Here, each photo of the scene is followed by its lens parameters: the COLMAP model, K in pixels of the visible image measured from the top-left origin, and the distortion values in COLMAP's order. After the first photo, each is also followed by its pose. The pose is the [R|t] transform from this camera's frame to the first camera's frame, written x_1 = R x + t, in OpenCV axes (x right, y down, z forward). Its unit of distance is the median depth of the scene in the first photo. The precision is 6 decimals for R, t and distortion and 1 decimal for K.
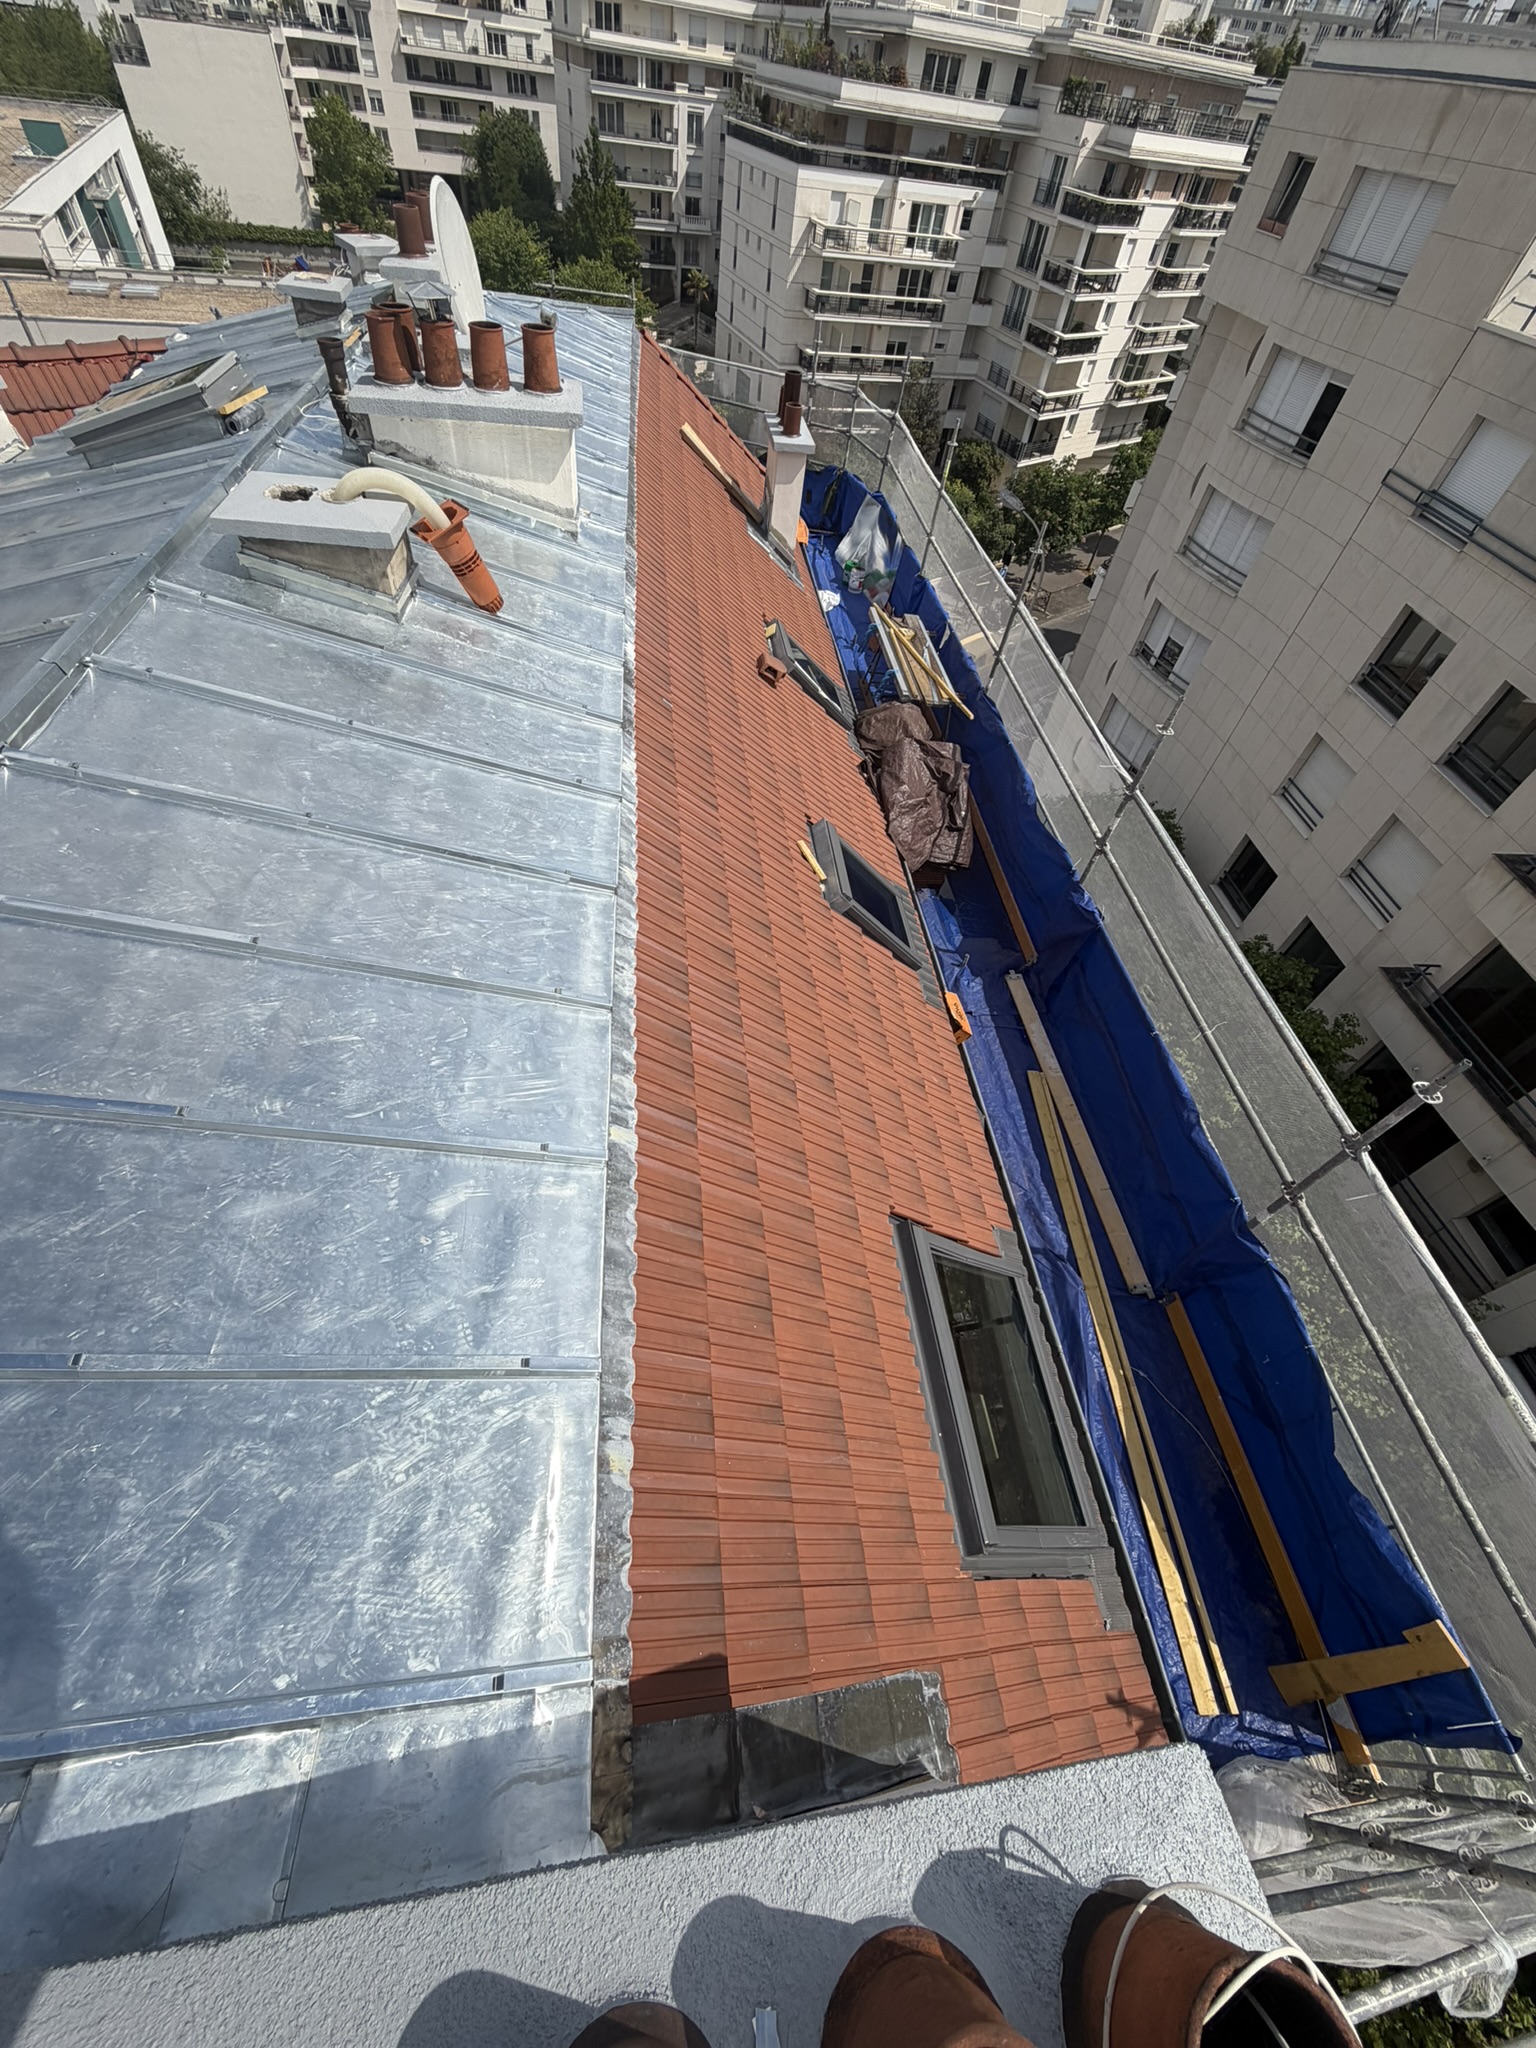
lens RADIAL K [[810.2, 0, 768.0], [0, 810.2, 1024.0], [0, 0, 1]] dist [0.000349, -0.000559]
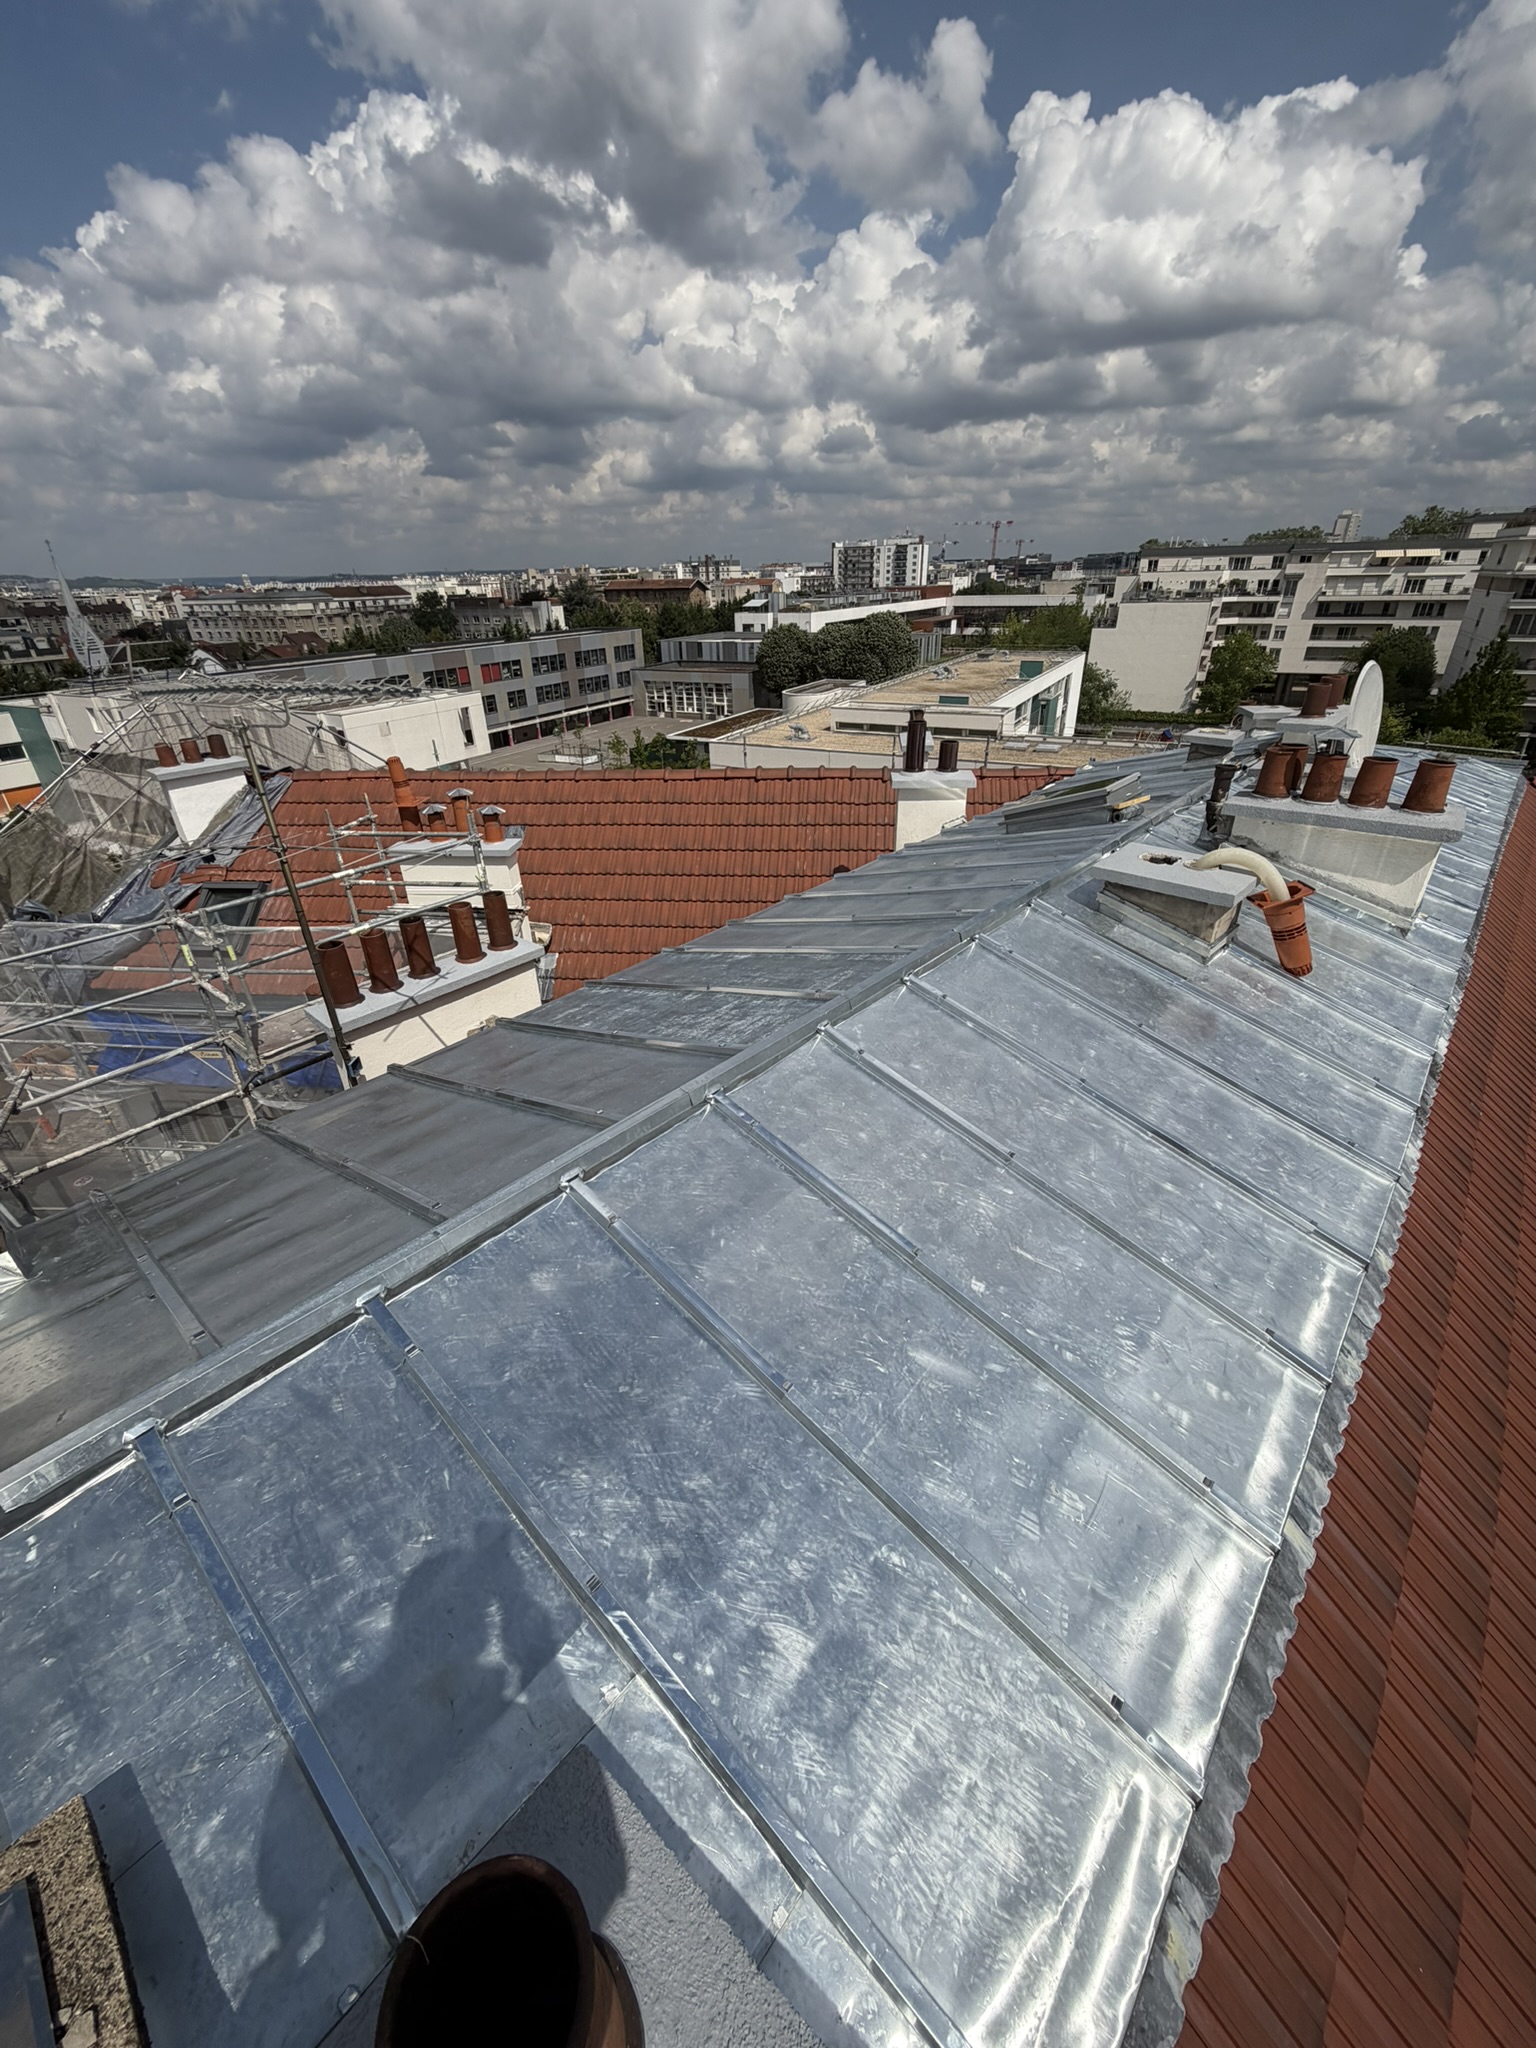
lens RADIAL K [[810.2, 0, 768.0], [0, 810.2, 1024.0], [0, 0, 1]] dist [0.000349, -0.000559]
pose [[0.672851, 0.246415, -0.697532, -0.063319], [-0.503900, 0.842995, -0.188268, 0.079631], [0.541624, 0.478163, 0.691378, -0.047594]]
